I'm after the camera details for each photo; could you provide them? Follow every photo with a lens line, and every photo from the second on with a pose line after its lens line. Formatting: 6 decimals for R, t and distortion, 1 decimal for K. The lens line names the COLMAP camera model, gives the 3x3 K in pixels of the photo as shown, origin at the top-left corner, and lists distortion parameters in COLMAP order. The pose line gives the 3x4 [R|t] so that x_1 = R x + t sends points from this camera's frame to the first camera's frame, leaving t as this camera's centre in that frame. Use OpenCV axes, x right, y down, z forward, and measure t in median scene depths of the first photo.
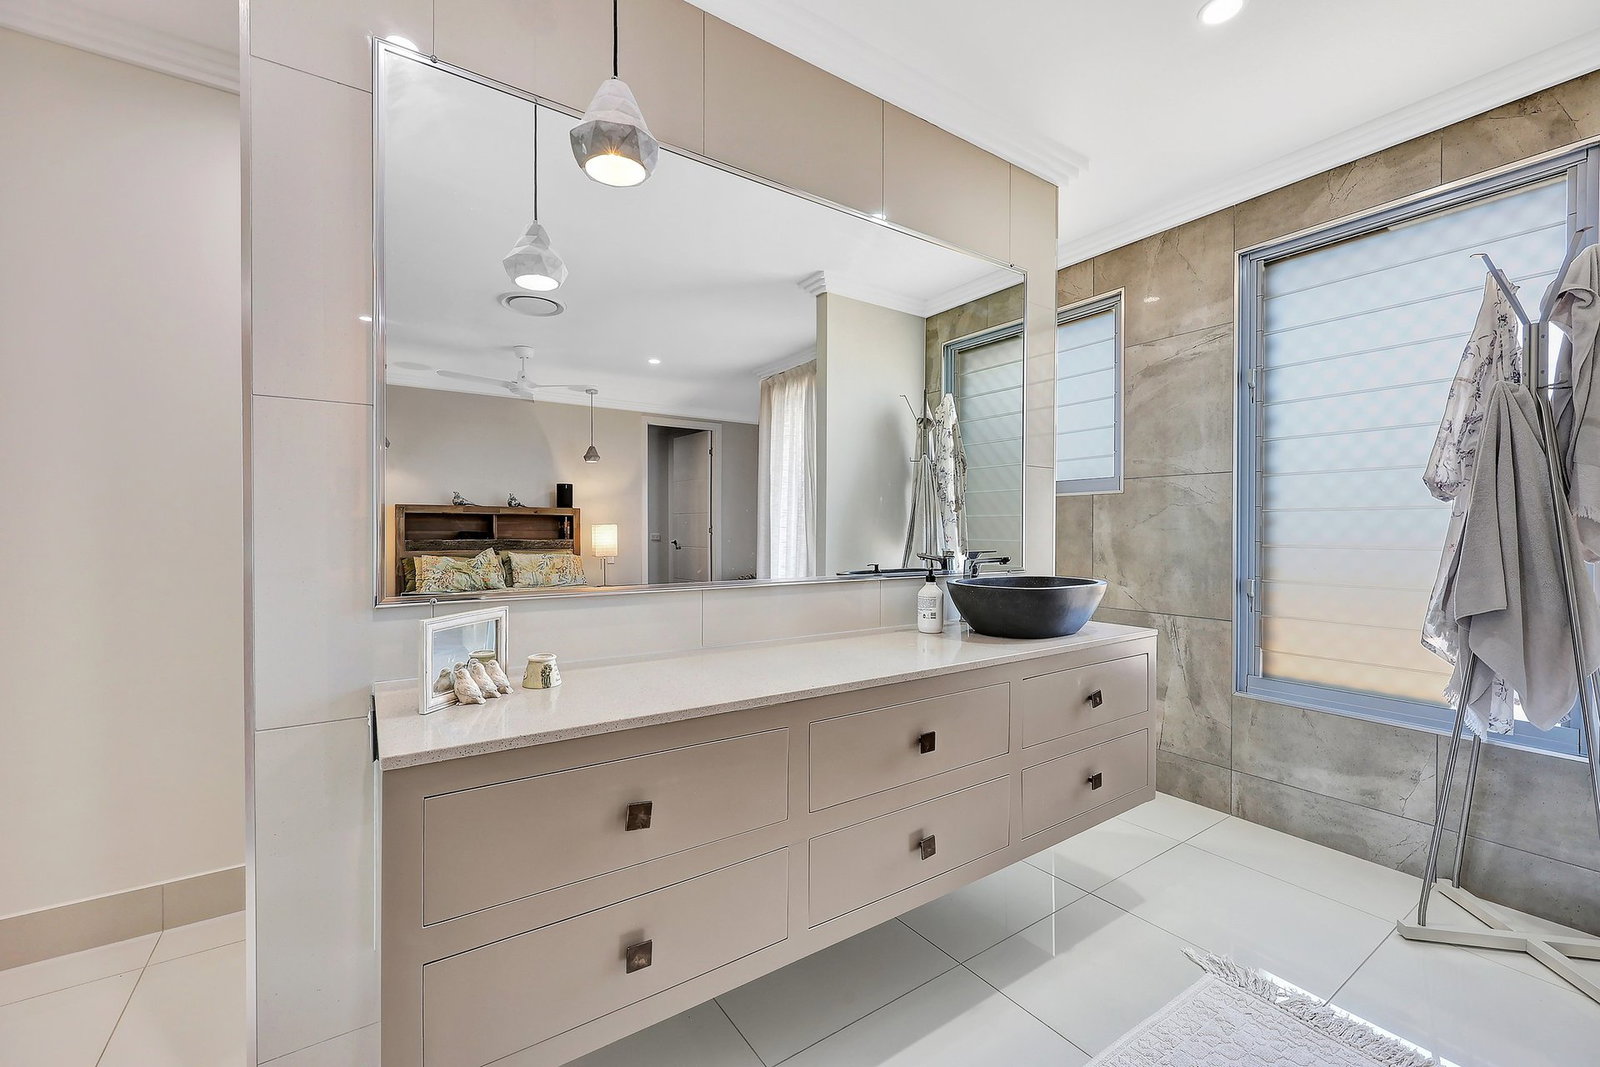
lens RADIAL K [[651.3, 0, 793.3], [0, 651.3, 527.3], [0, 0, 1]] dist [-0.001269, -0.000495]
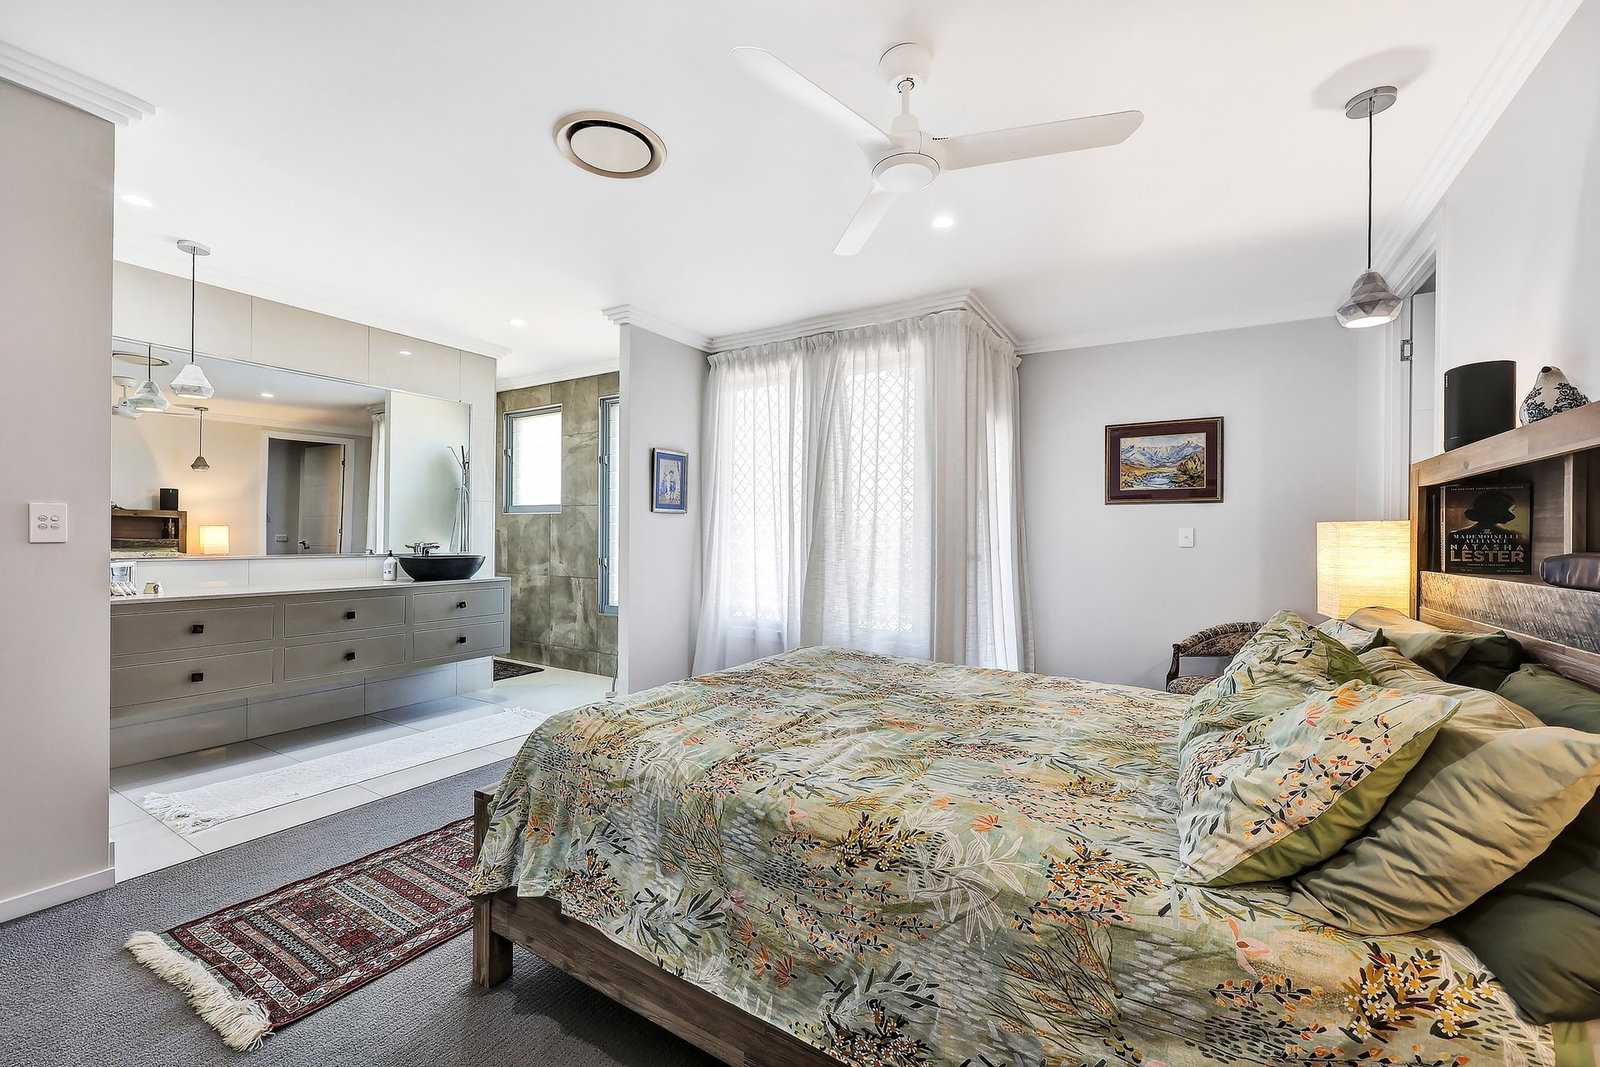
lens RADIAL K [[651.3, 0, 796.5], [0, 651.3, 532.0], [0, 0, 1]] dist [-0.001269, -0.000495]
pose [[0.909822, 0.008209, 0.414917, 0.439597], [-0.009025, 0.999959, 0.000007, -0.007873], [-0.414900, -0.003751, 0.909859, -1.224577]]
